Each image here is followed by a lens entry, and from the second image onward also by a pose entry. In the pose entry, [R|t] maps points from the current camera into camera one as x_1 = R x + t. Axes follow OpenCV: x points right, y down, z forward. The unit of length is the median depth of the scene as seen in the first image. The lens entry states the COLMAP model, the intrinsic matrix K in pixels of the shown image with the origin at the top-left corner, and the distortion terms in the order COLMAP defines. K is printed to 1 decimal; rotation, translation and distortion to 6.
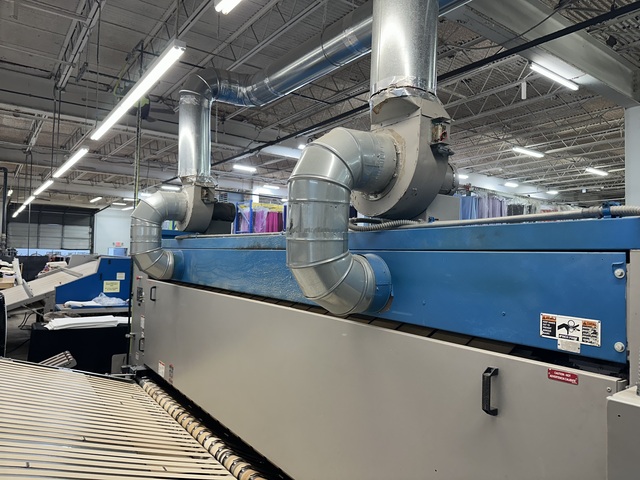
lens RADIAL K [[452.2, 0, 335.3], [0, 452.2, 253.8], [0, 0, 1]] dist [0.192730, -0.343267]
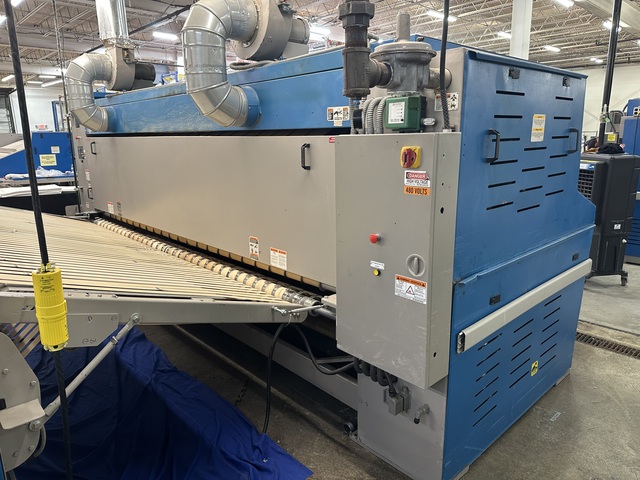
lens RADIAL K [[443.1, 0, 320.0], [0, 443.1, 240.0], [0, 0, 1]] dist [0.042252, -0.042106]
pose [[0.993929, -0.057700, 0.093679, 0.070073], [0.033462, 0.969647, 0.242210, 0.065632], [-0.104811, -0.237605, 0.965691, -0.251725]]
